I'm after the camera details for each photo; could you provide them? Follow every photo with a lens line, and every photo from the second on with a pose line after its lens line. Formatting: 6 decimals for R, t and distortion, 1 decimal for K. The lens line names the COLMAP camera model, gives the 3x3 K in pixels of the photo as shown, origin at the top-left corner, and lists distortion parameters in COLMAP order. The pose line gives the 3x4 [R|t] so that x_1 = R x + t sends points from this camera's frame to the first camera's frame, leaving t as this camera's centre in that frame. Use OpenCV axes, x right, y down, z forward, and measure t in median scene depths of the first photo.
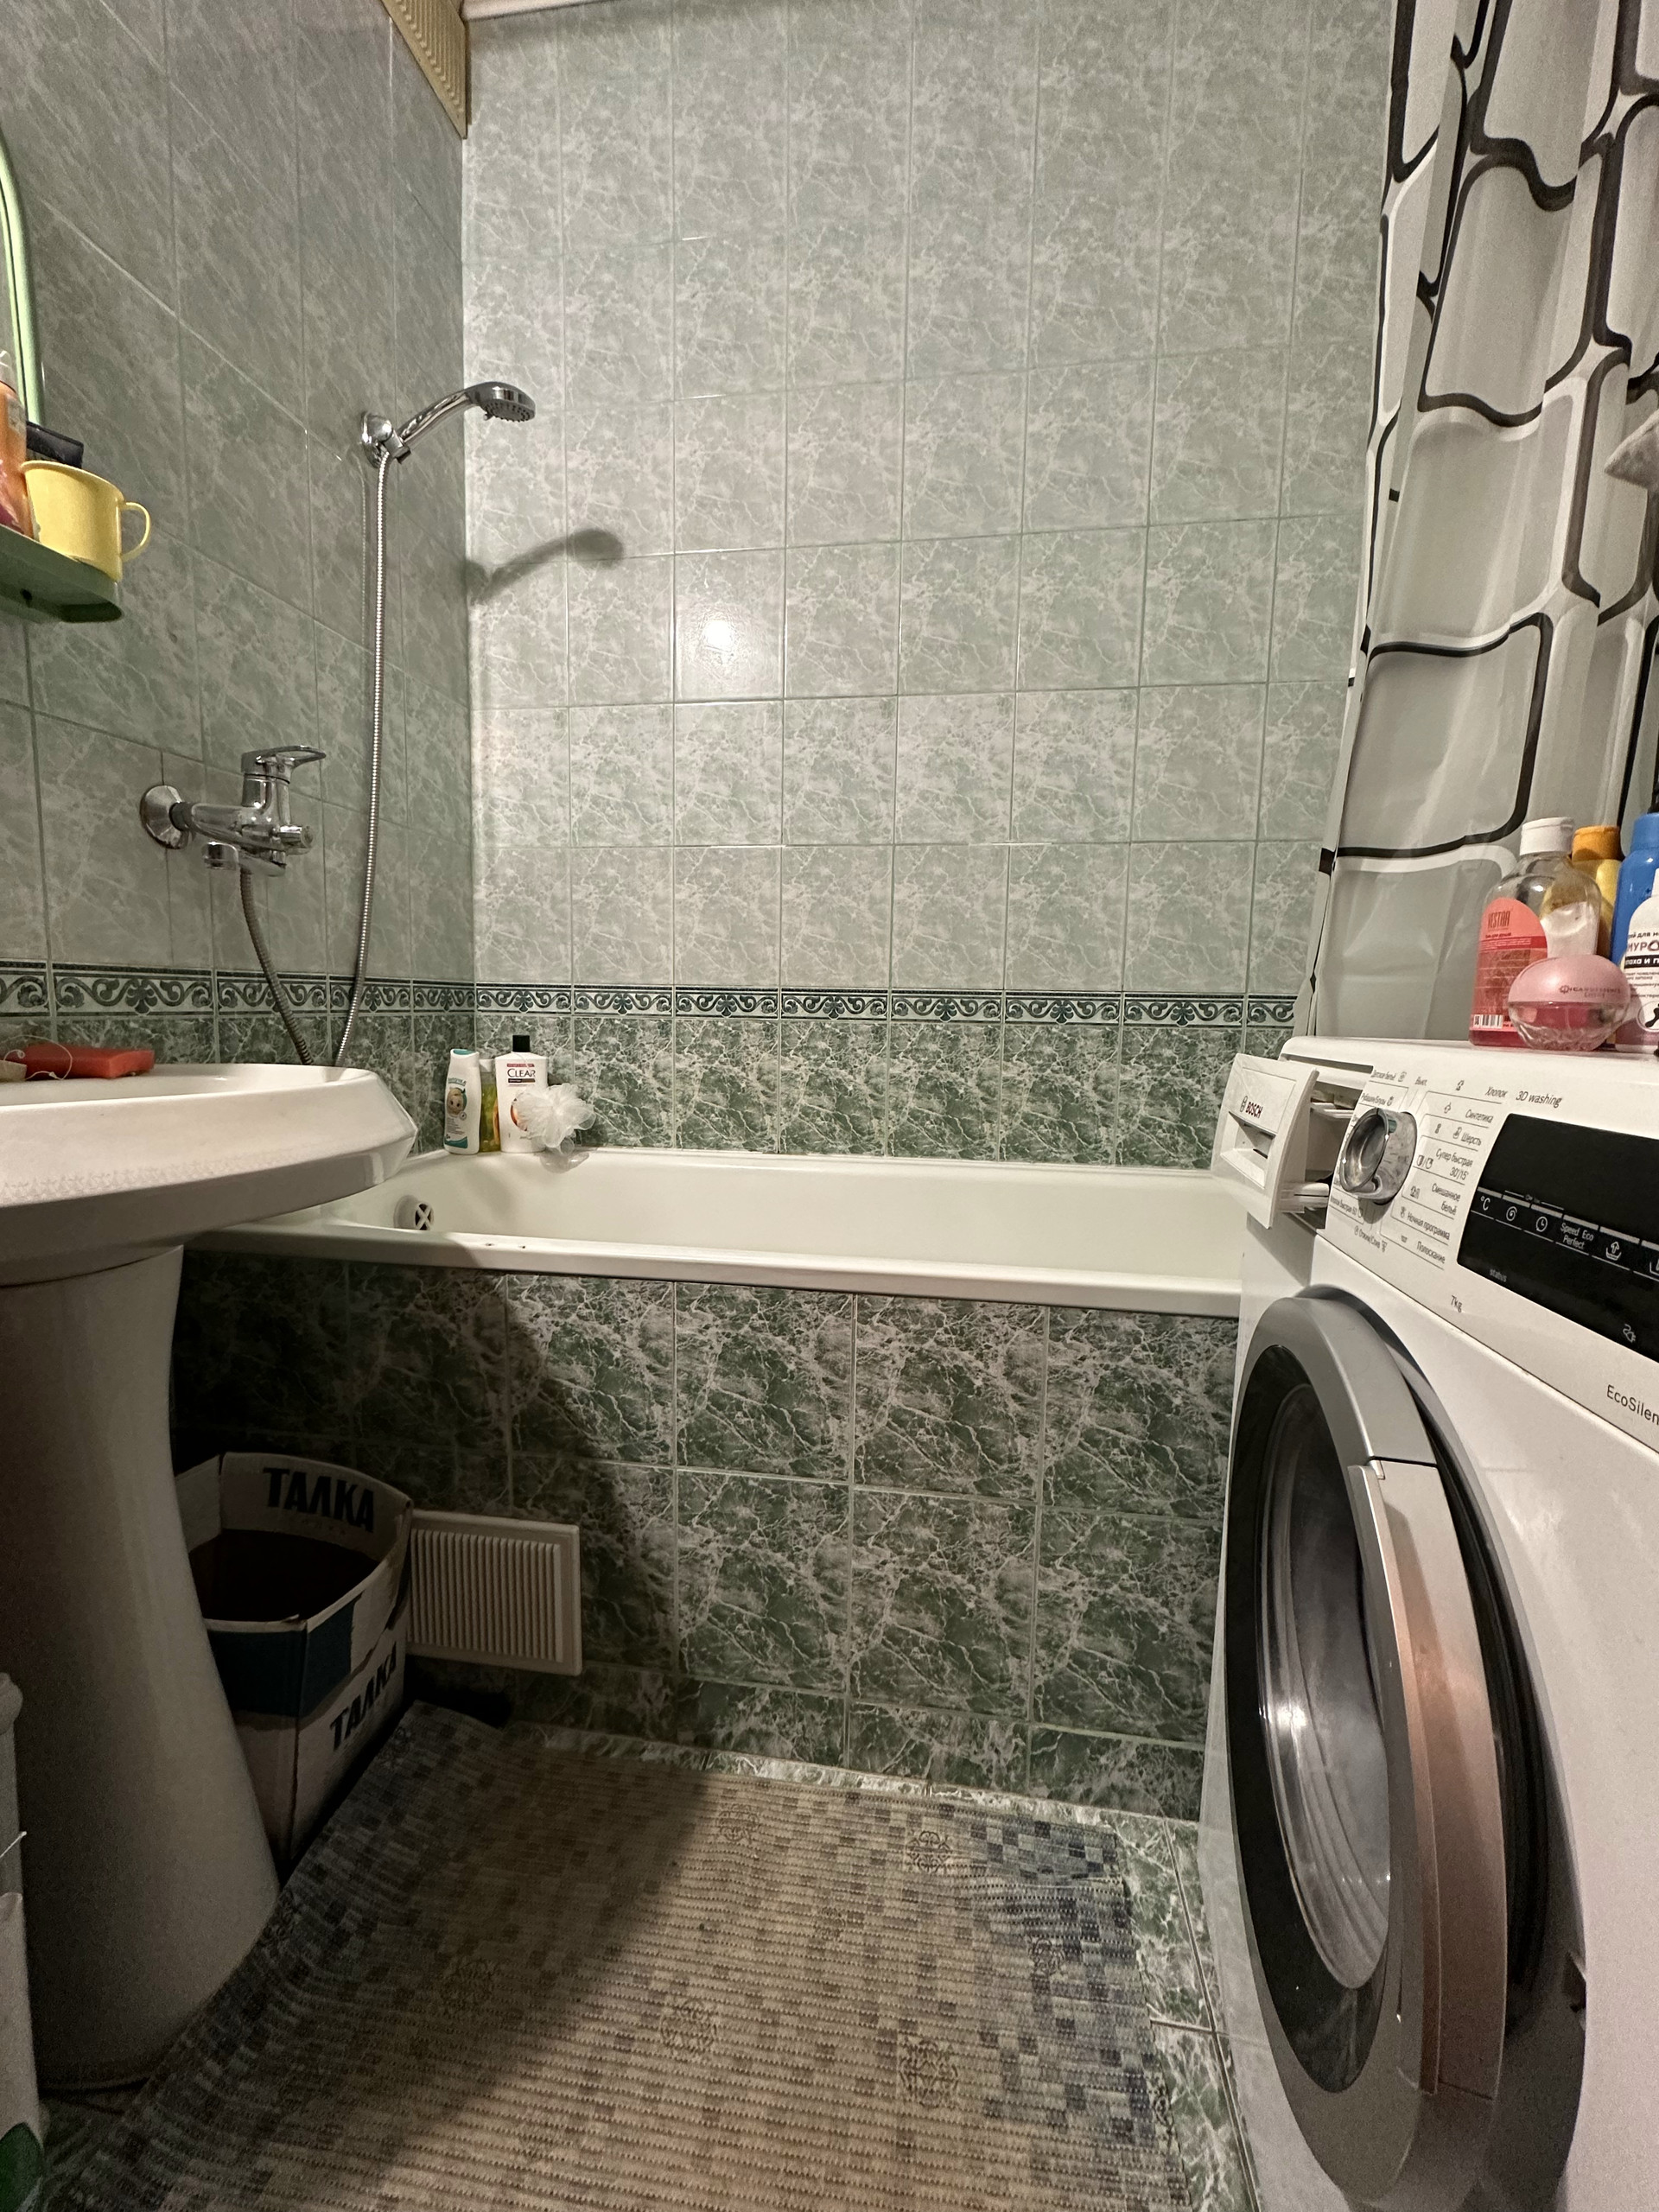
lens RADIAL K [[883.8, 0, 828.0], [0, 883.8, 1112.8], [0, 0, 1]] dist [0.005450, -0.000395]
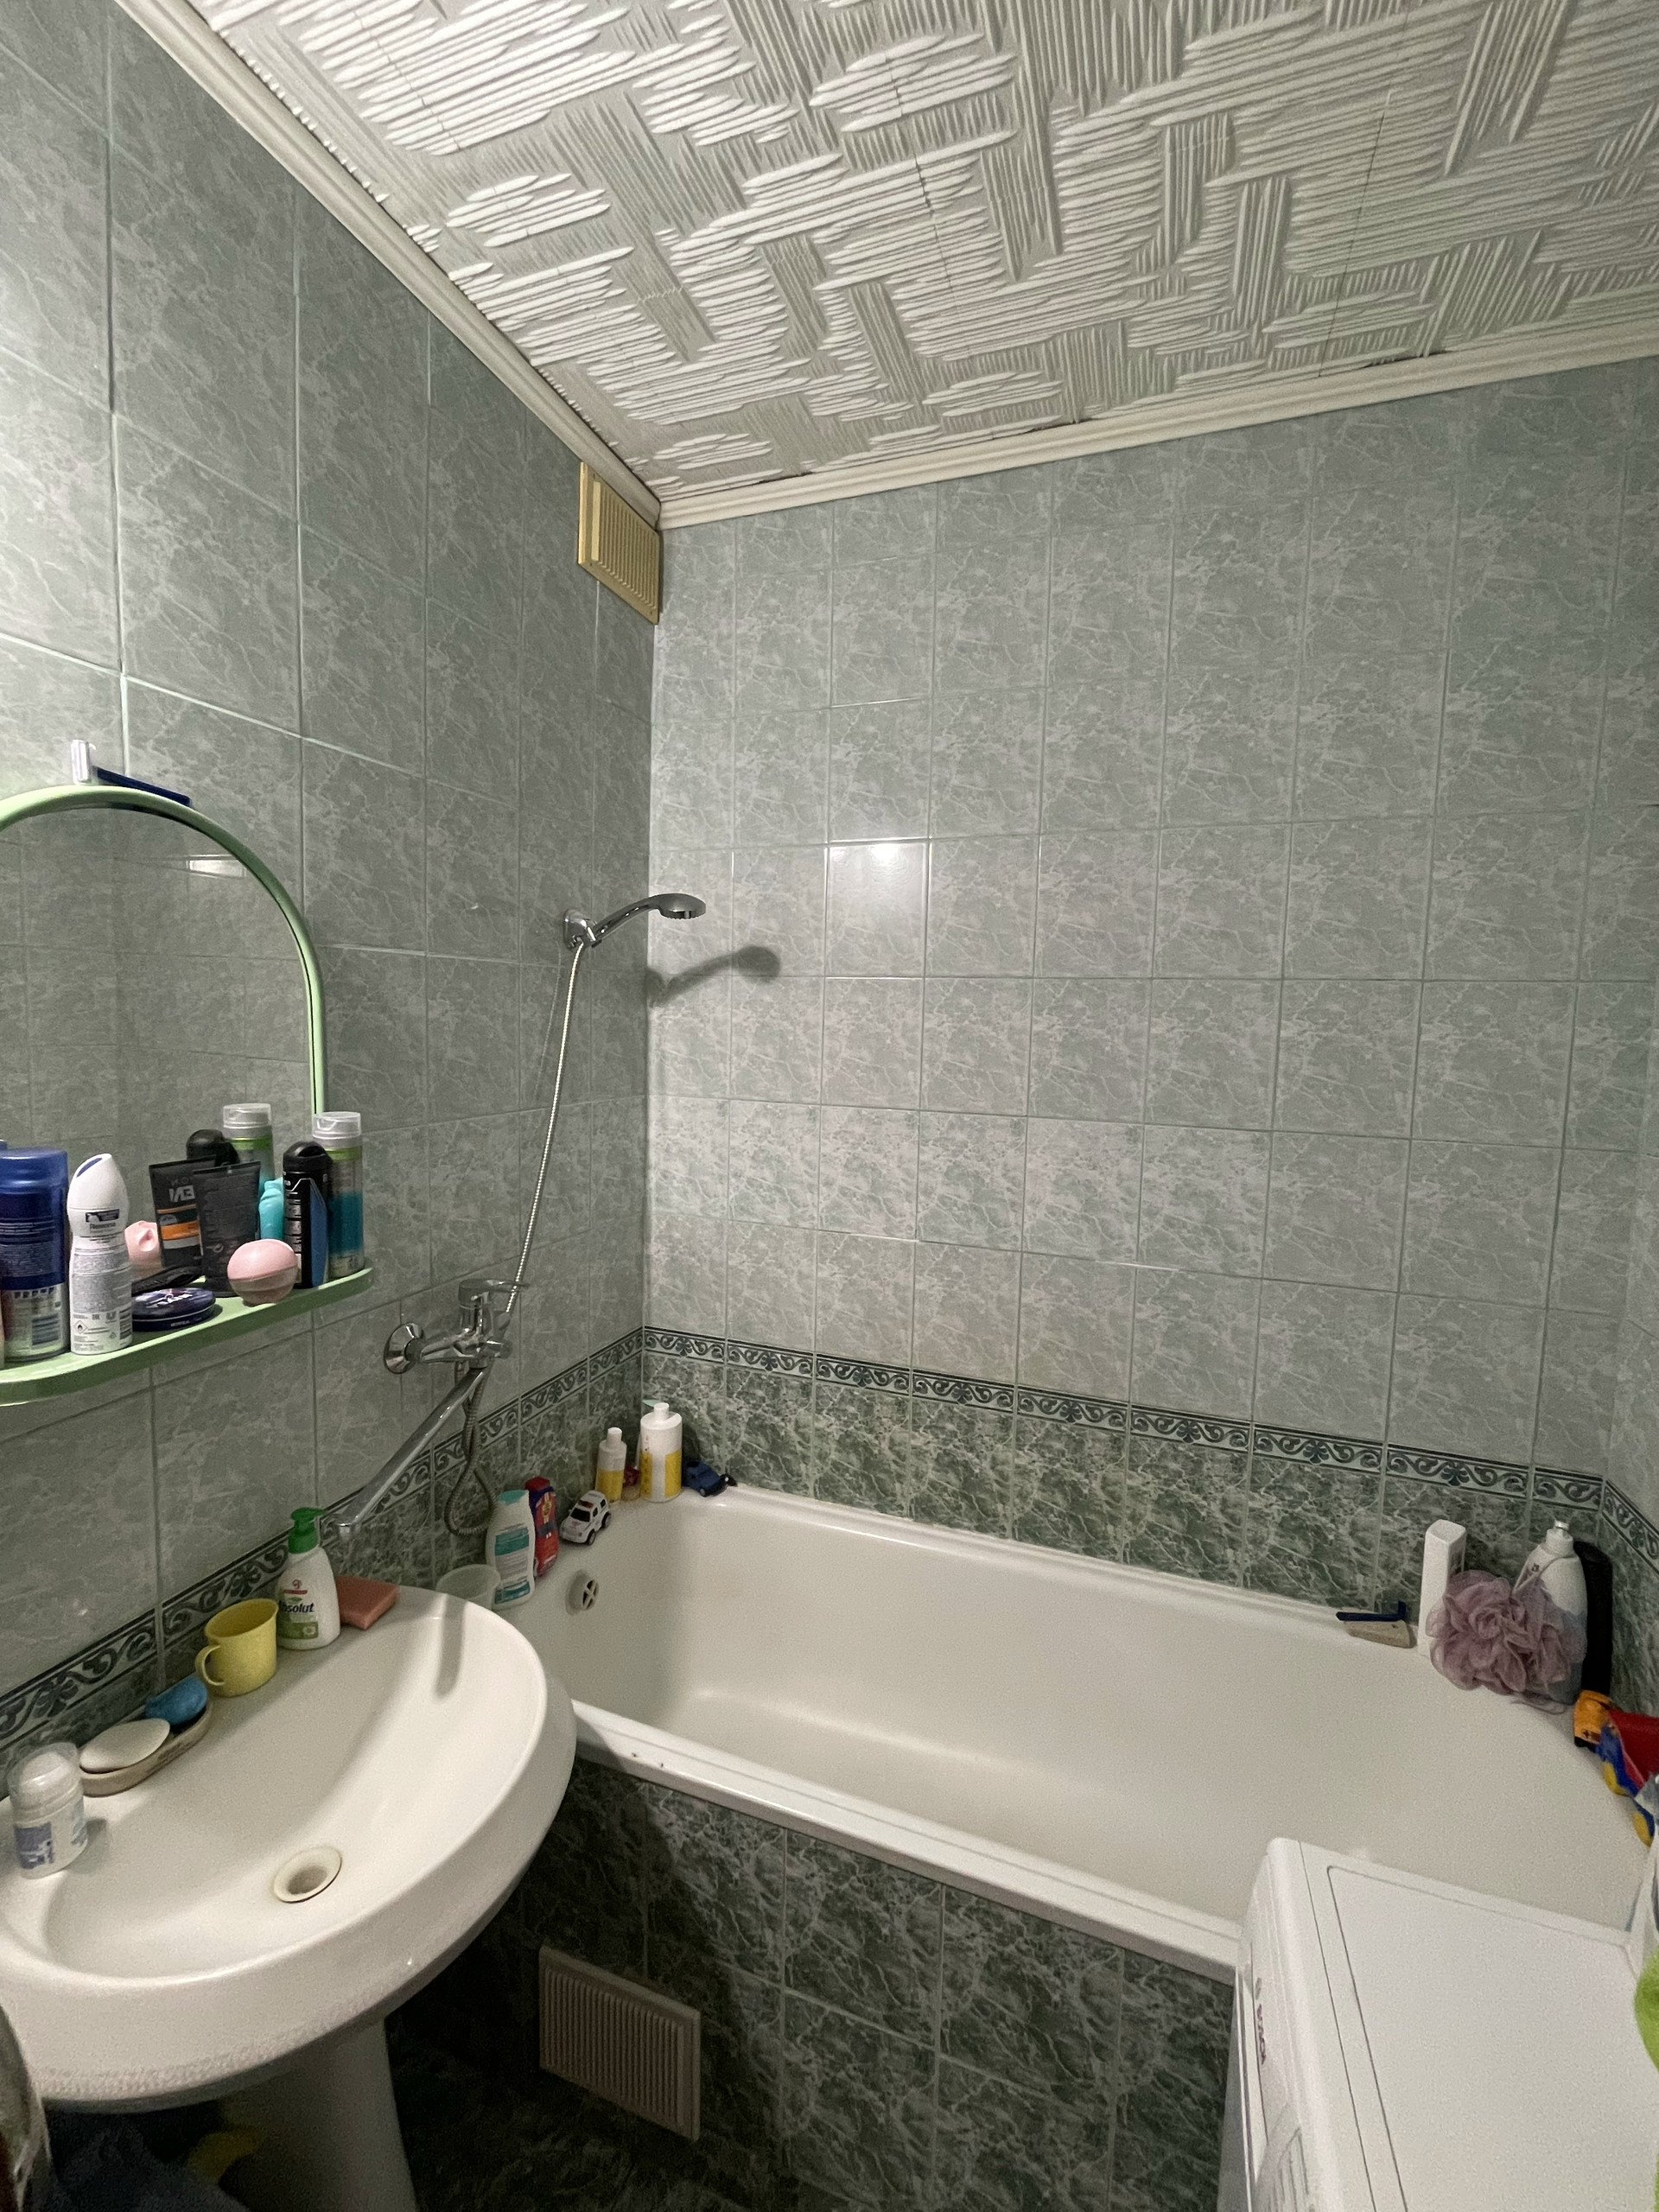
lens RADIAL K [[893.5, 0, 836.5], [0, 893.5, 1102.3], [0, 0, 1]] dist [0.001319, -0.001294]
pose [[0.981872, 0.022095, -0.188254, 0.055043], [-0.026308, 0.999456, -0.019910, -0.463764], [0.187712, 0.024502, 0.981919, -0.085669]]
